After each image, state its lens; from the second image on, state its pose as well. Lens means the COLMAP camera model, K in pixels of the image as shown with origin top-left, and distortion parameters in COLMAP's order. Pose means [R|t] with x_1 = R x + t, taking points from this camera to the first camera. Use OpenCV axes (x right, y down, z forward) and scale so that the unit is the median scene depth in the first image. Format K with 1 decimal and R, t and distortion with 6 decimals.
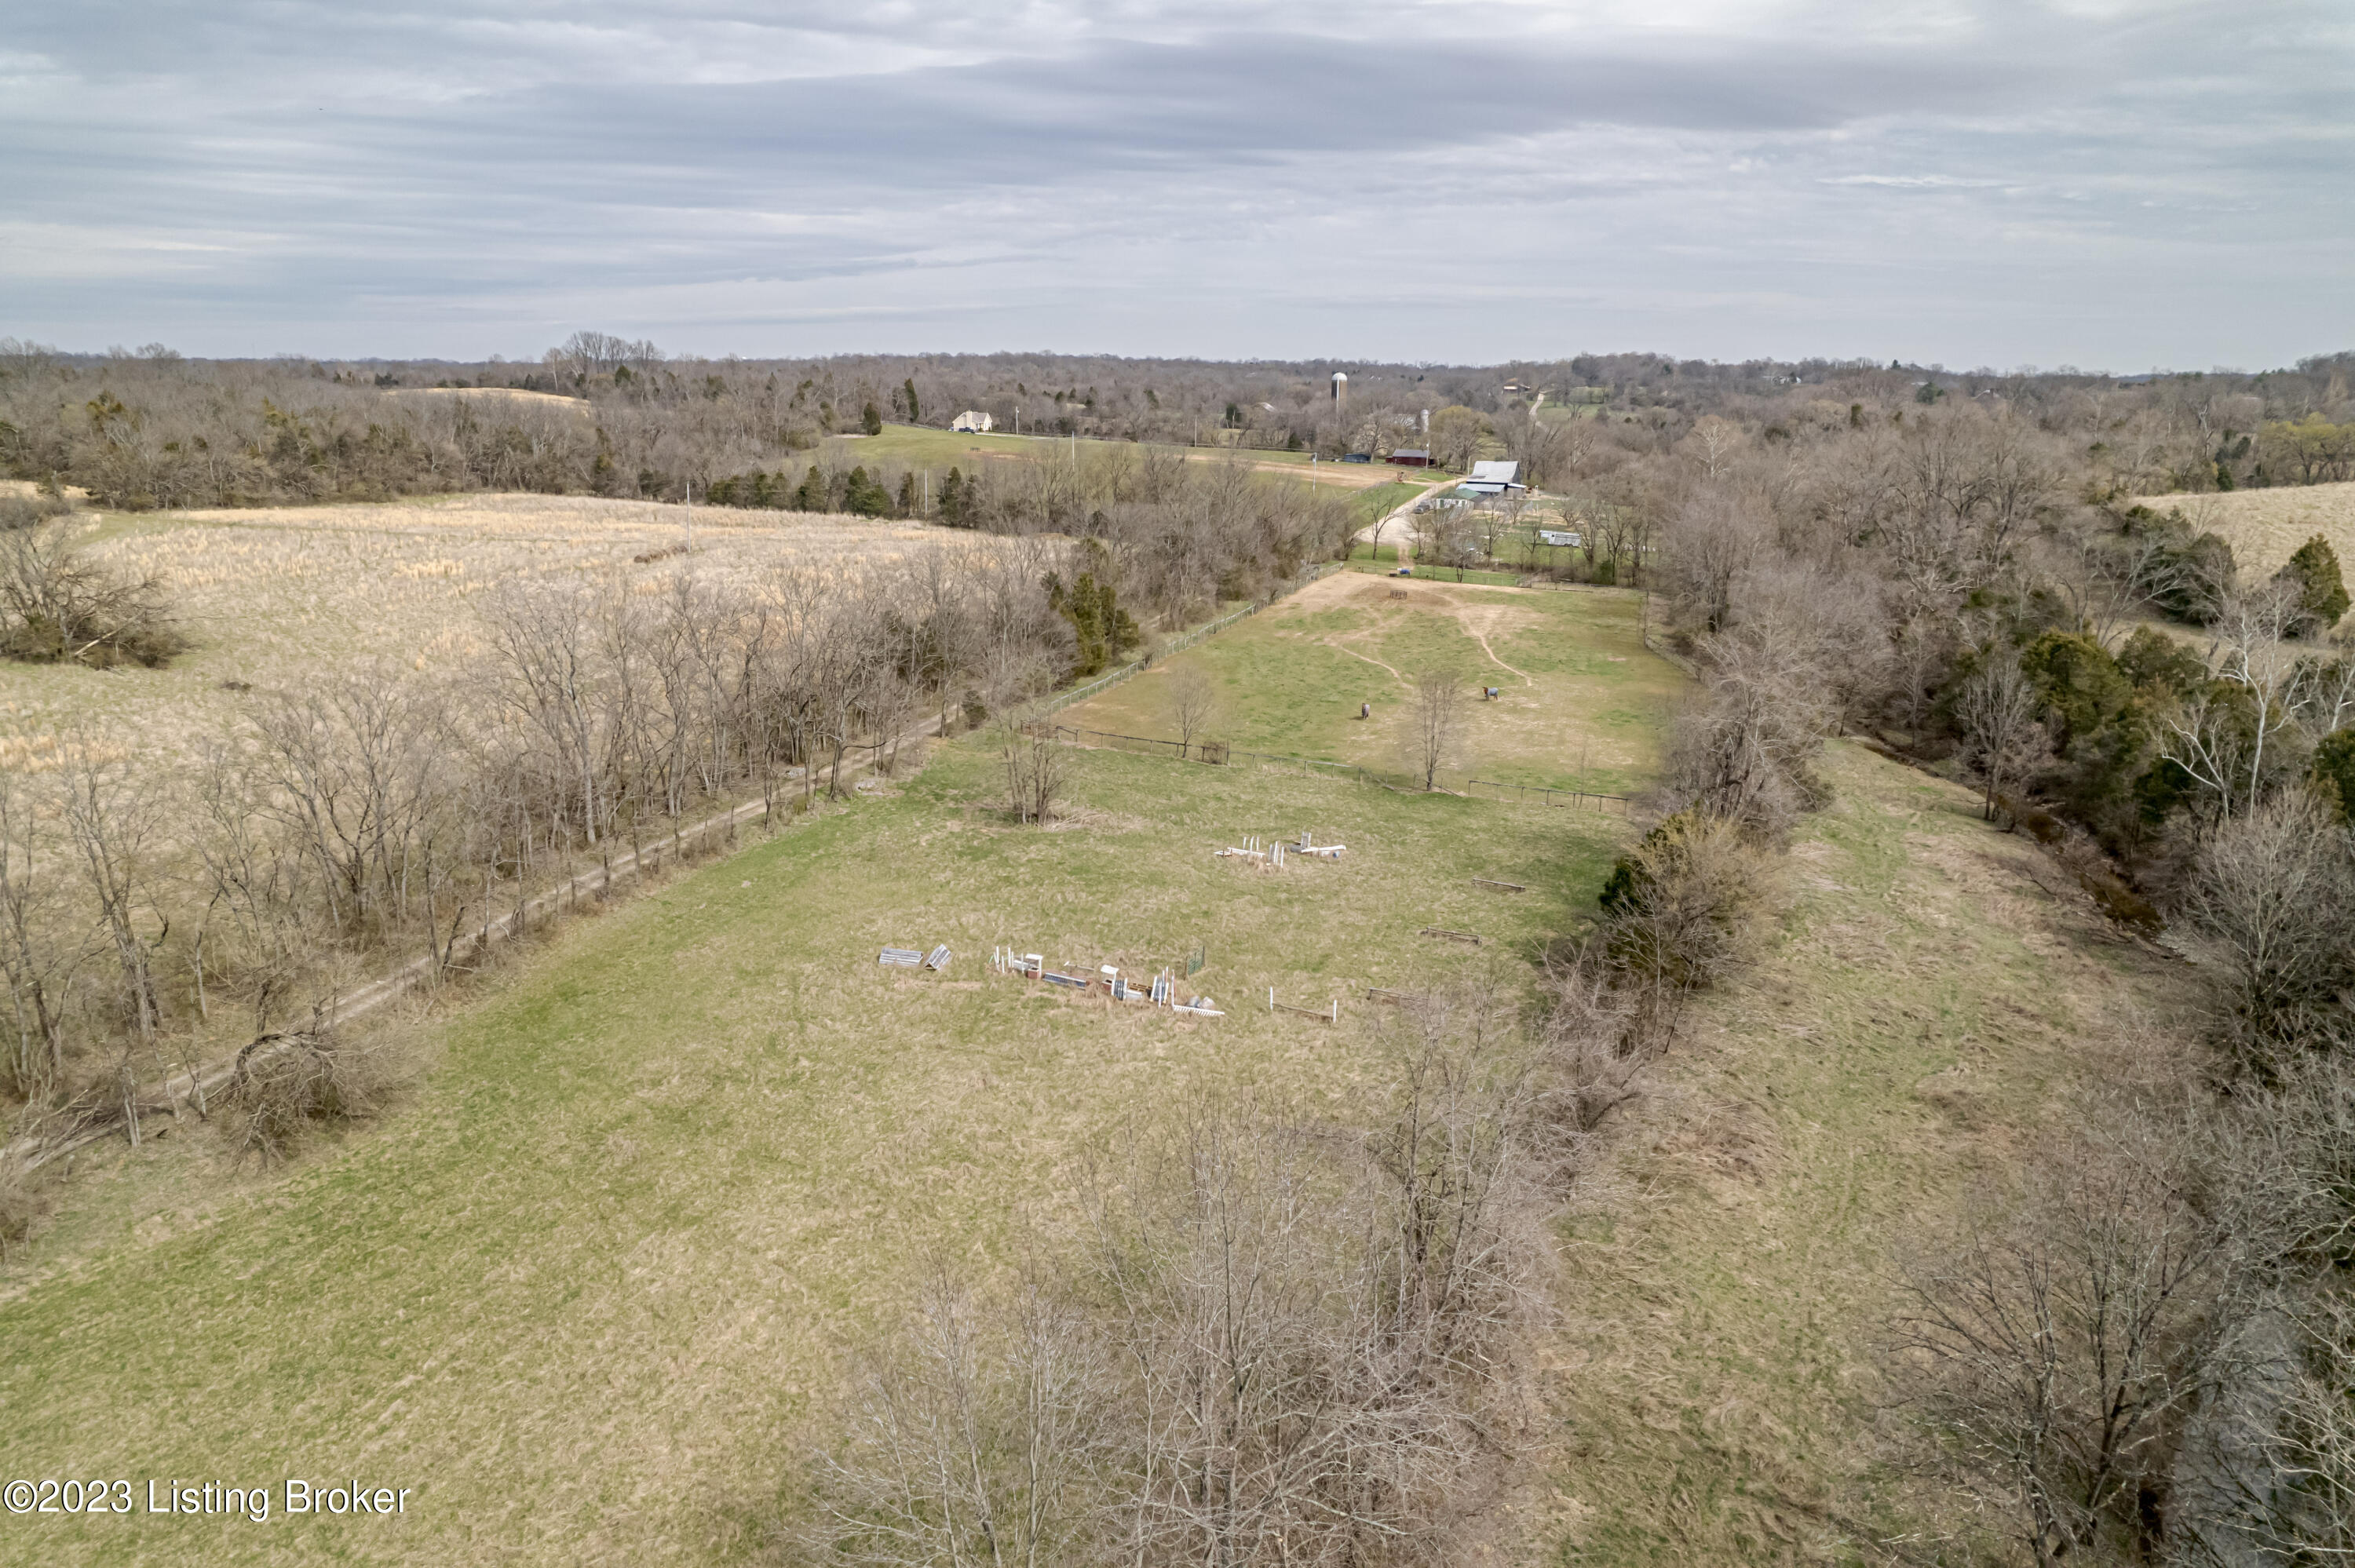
lens RADIAL K [[1548.8, 0, 1203.7], [0, 1548.8, 830.3], [0, 0, 1]] dist [-0.100911, 0.117600]
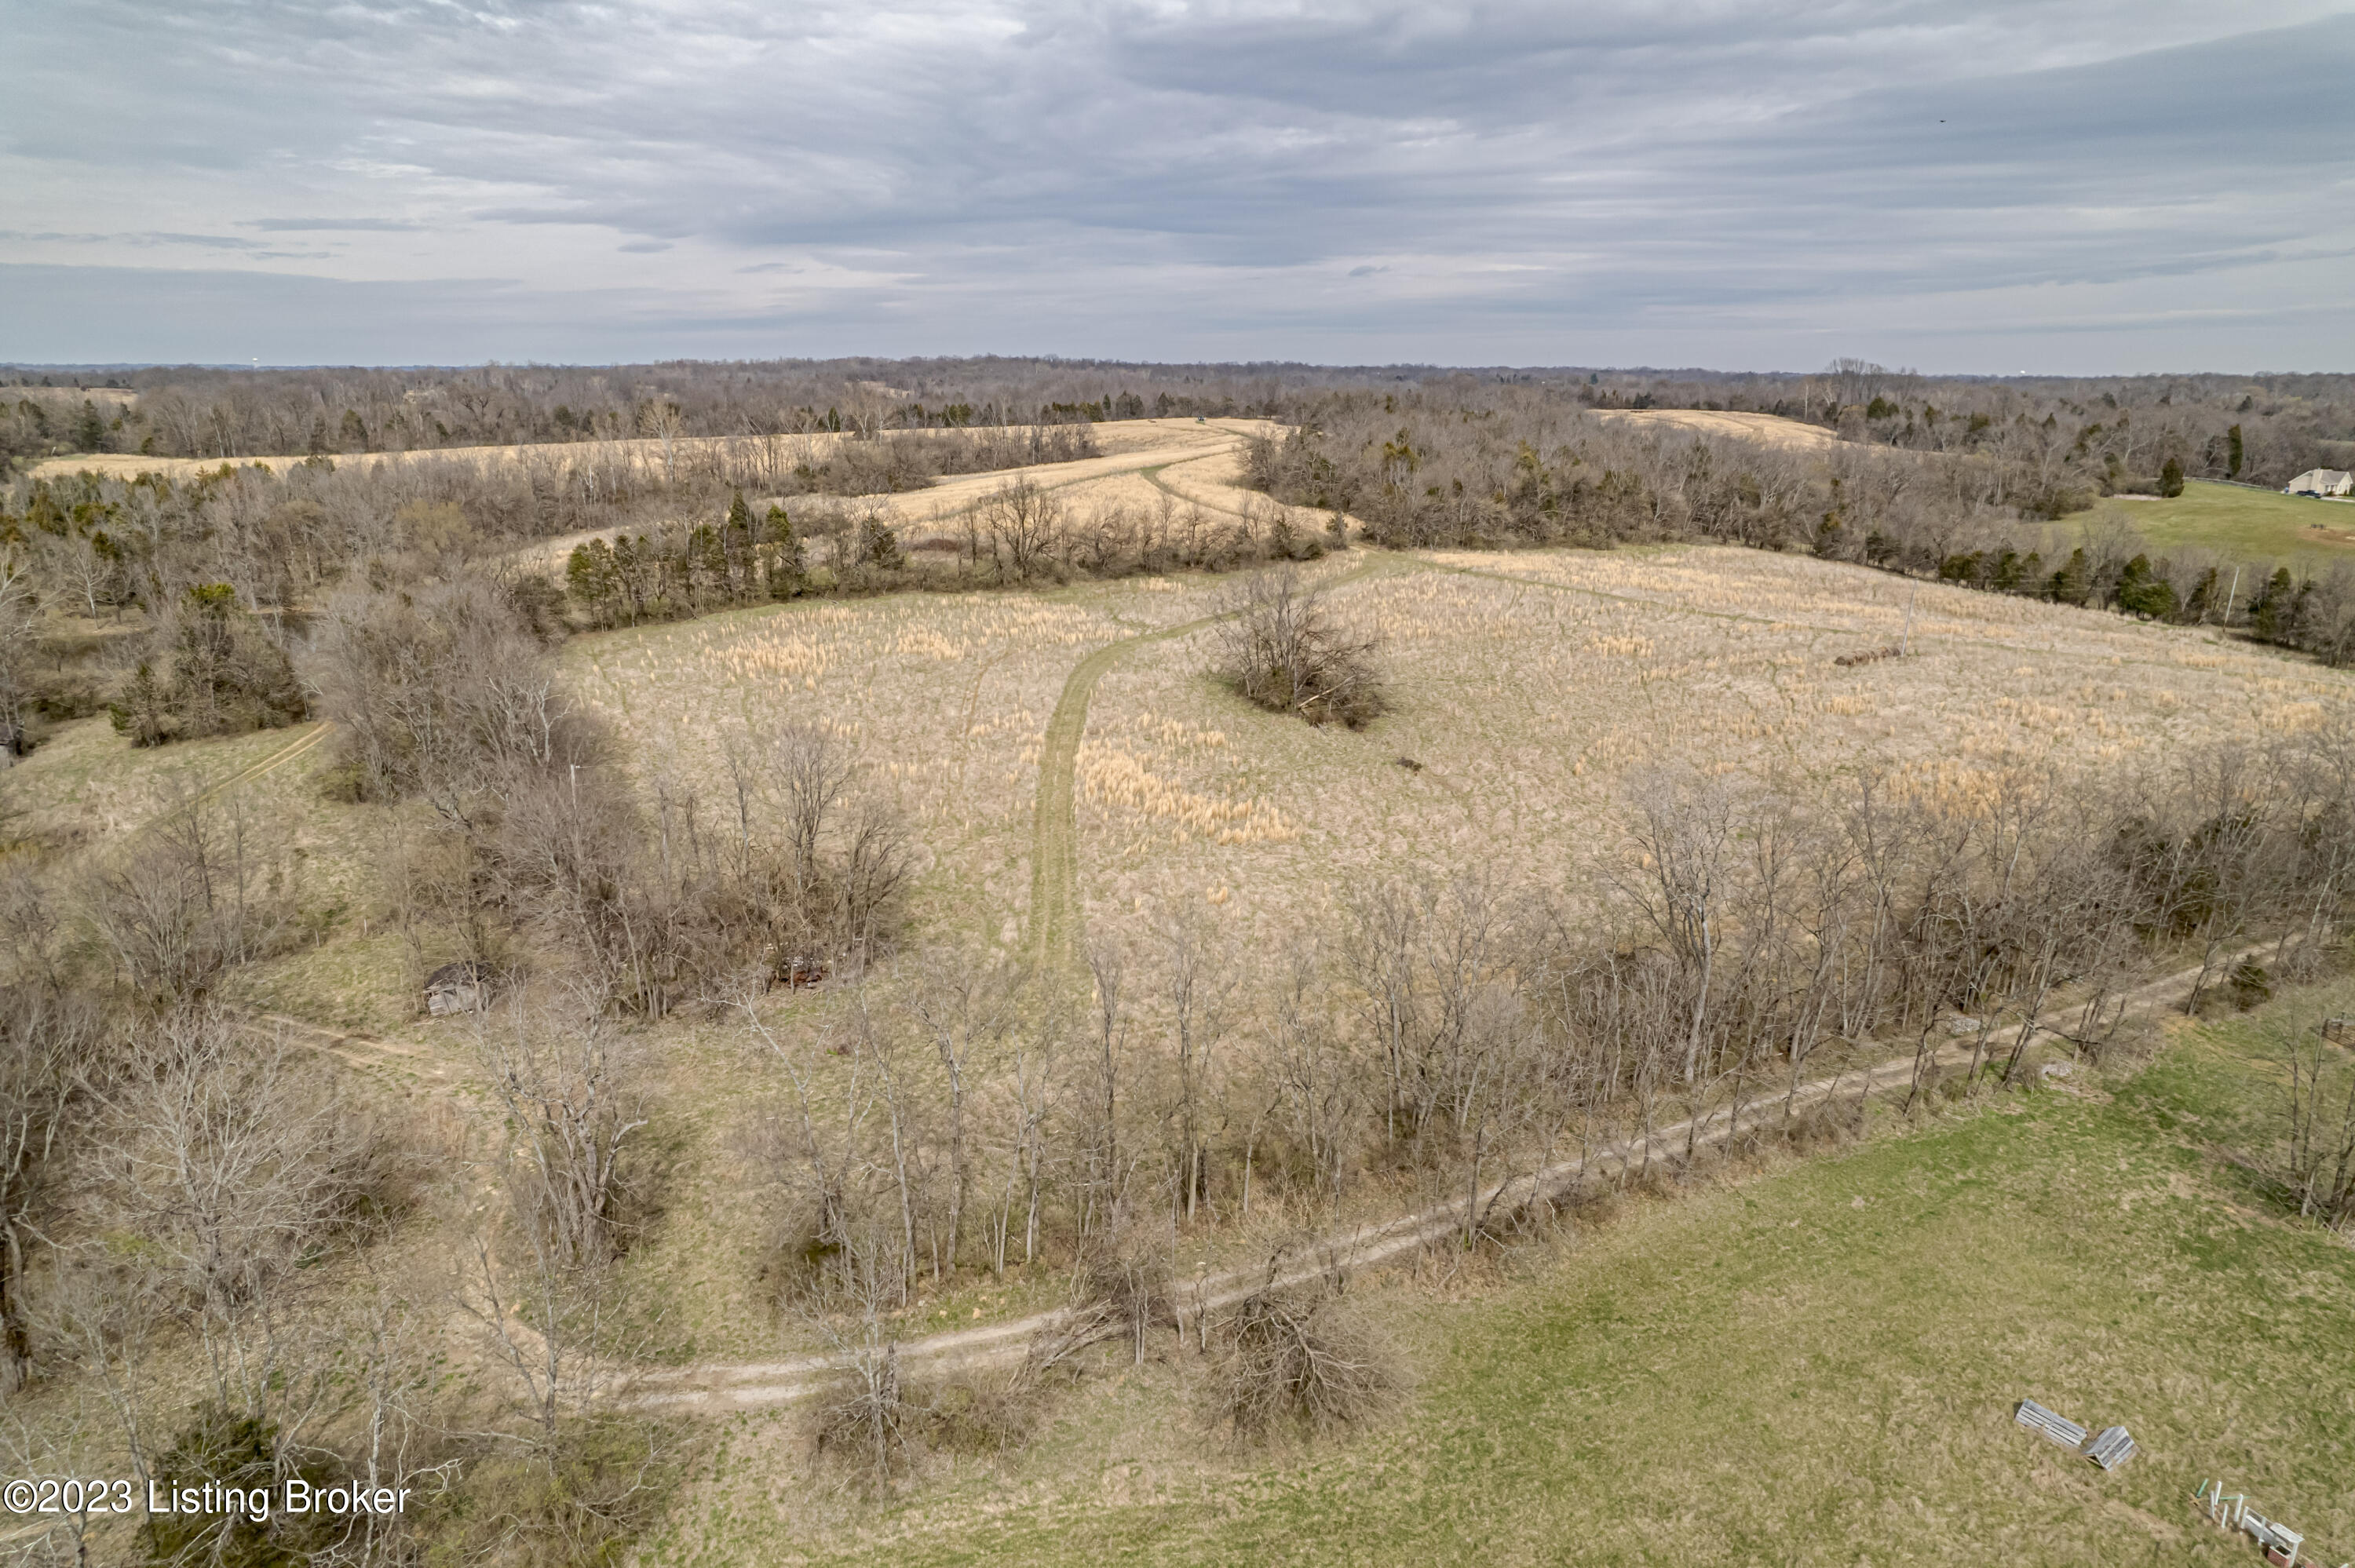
lens RADIAL K [[1548.8, 0, 1203.7], [0, 1548.8, 830.3], [0, 0, 1]] dist [-0.100911, 0.117600]
pose [[0.726983, 0.198591, -0.657311, -0.031720], [-0.197001, 0.977343, 0.077399, -0.065015], [0.657789, 0.073223, 0.749635, 0.086381]]
